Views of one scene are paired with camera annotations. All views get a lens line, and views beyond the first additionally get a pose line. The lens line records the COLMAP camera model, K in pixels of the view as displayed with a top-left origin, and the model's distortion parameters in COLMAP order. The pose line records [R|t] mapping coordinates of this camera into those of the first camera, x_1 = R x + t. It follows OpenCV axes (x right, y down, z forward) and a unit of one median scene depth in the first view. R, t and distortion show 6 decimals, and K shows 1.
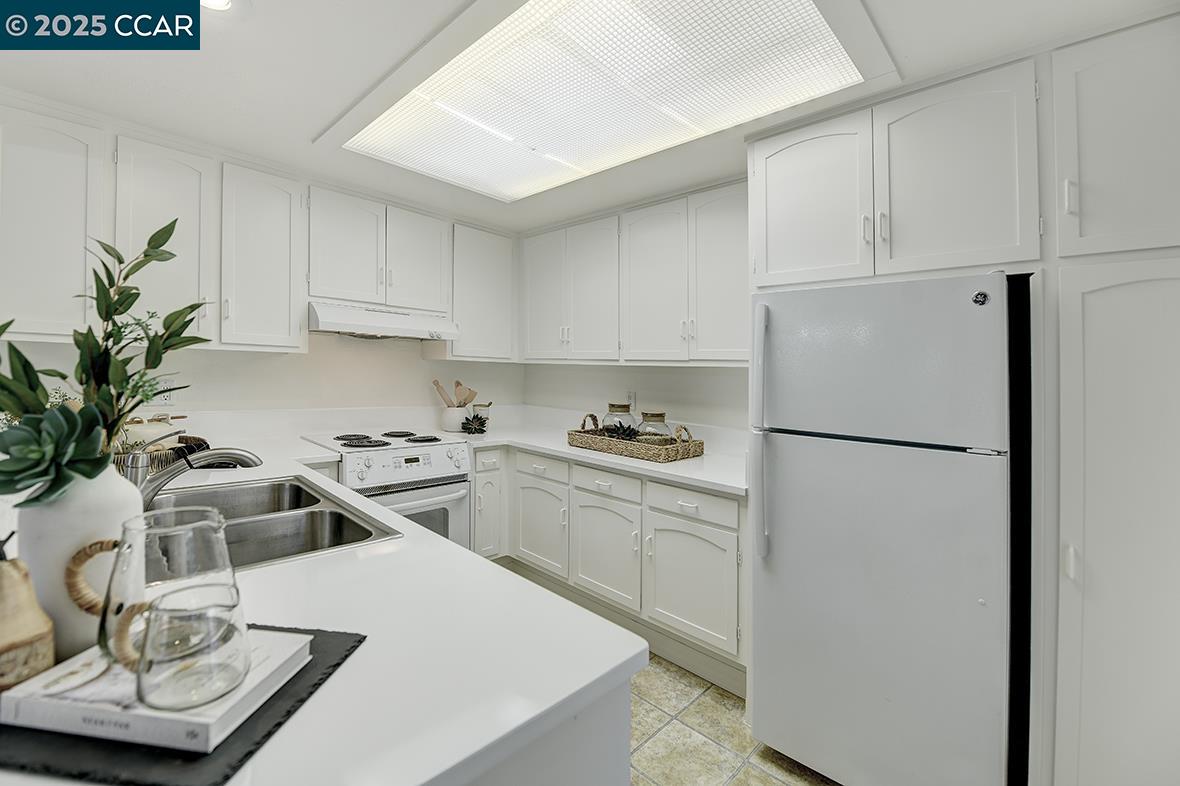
lens RADIAL K [[484.7, 0, 586.1], [0, 484.7, 362.1], [0, 0, 1]] dist [-0.019025, -0.000030]
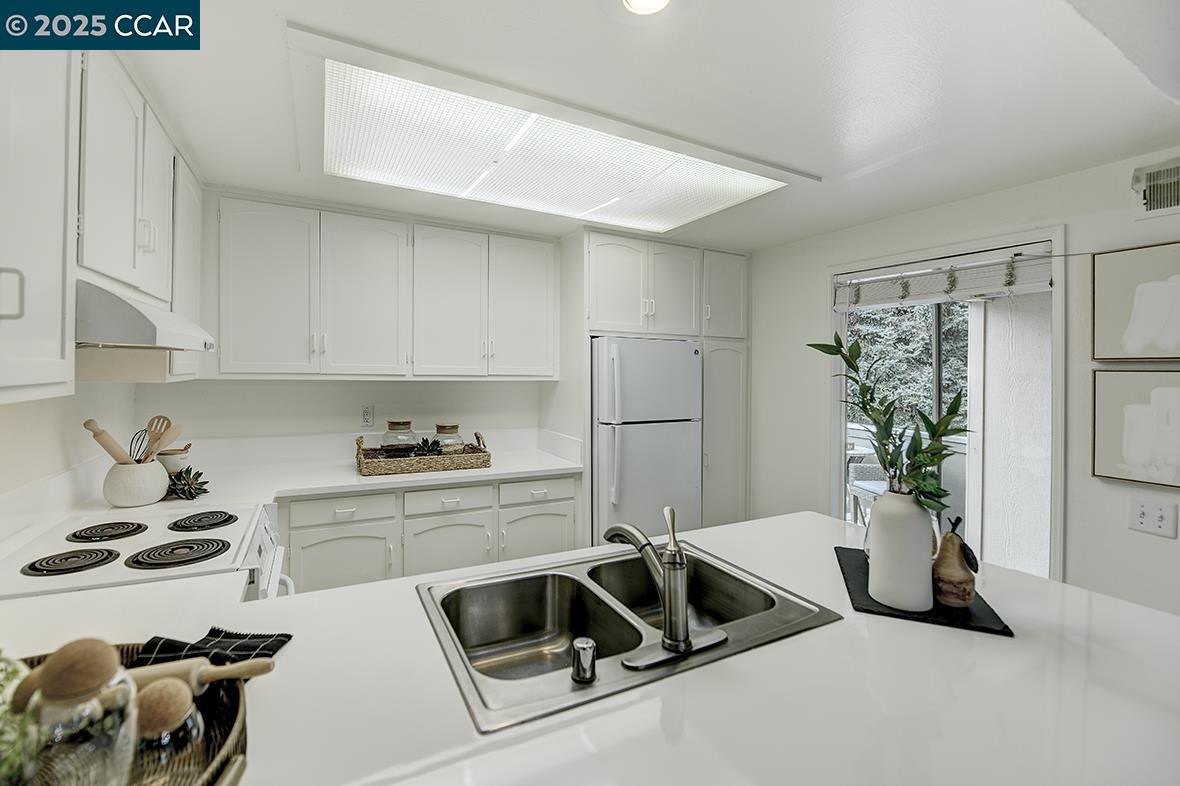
lens RADIAL K [[484.7, 0, 586.1], [0, 484.7, 362.1], [0, 0, 1]] dist [-0.019025, -0.000030]
pose [[0.332818, -0.015546, 0.942863, -0.741662], [-0.024352, 0.999389, 0.025074, -0.064861], [-0.942677, -0.031306, 0.332236, 0.367486]]
